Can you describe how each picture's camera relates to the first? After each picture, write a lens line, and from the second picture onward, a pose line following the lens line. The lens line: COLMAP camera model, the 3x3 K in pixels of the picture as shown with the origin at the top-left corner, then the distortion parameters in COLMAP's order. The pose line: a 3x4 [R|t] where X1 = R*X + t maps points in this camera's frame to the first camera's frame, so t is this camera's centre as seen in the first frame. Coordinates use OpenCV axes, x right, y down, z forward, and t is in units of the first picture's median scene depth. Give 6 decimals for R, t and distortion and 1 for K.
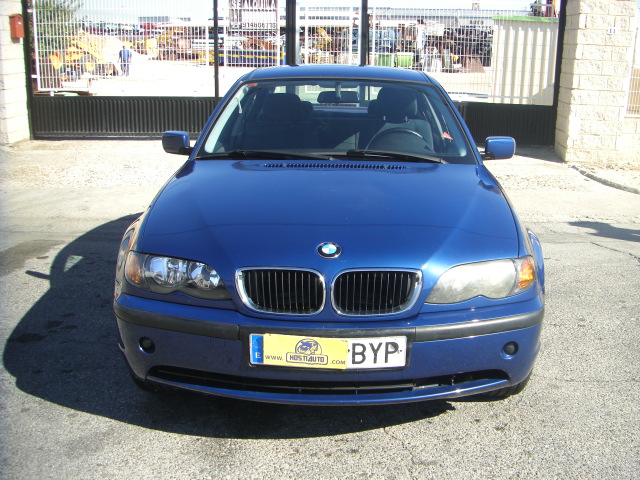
lens RADIAL K [[735.9, 0, 369.3], [0, 735.9, 265.0], [0, 0, 1]] dist [-0.162530, 0.065315]
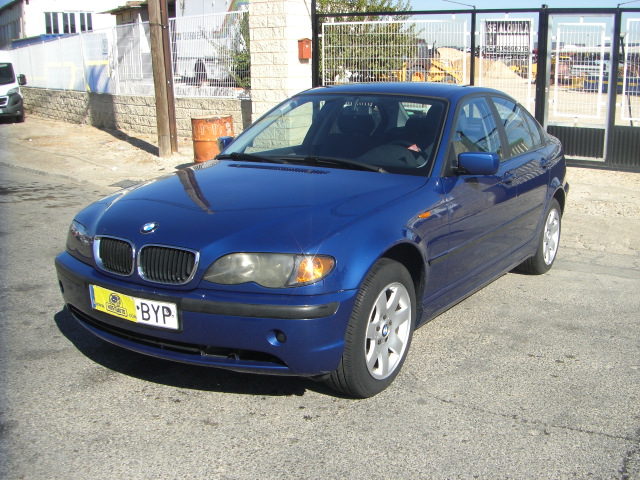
lens RADIAL K [[735.9, 0, 369.3], [0, 735.9, 265.0], [0, 0, 1]] dist [-0.162530, 0.065315]
pose [[0.855091, 0.118758, -0.504694, 0.790835], [-0.136079, 0.990695, 0.002562, -0.009783], [0.500302, 0.066488, 0.863294, 0.117325]]
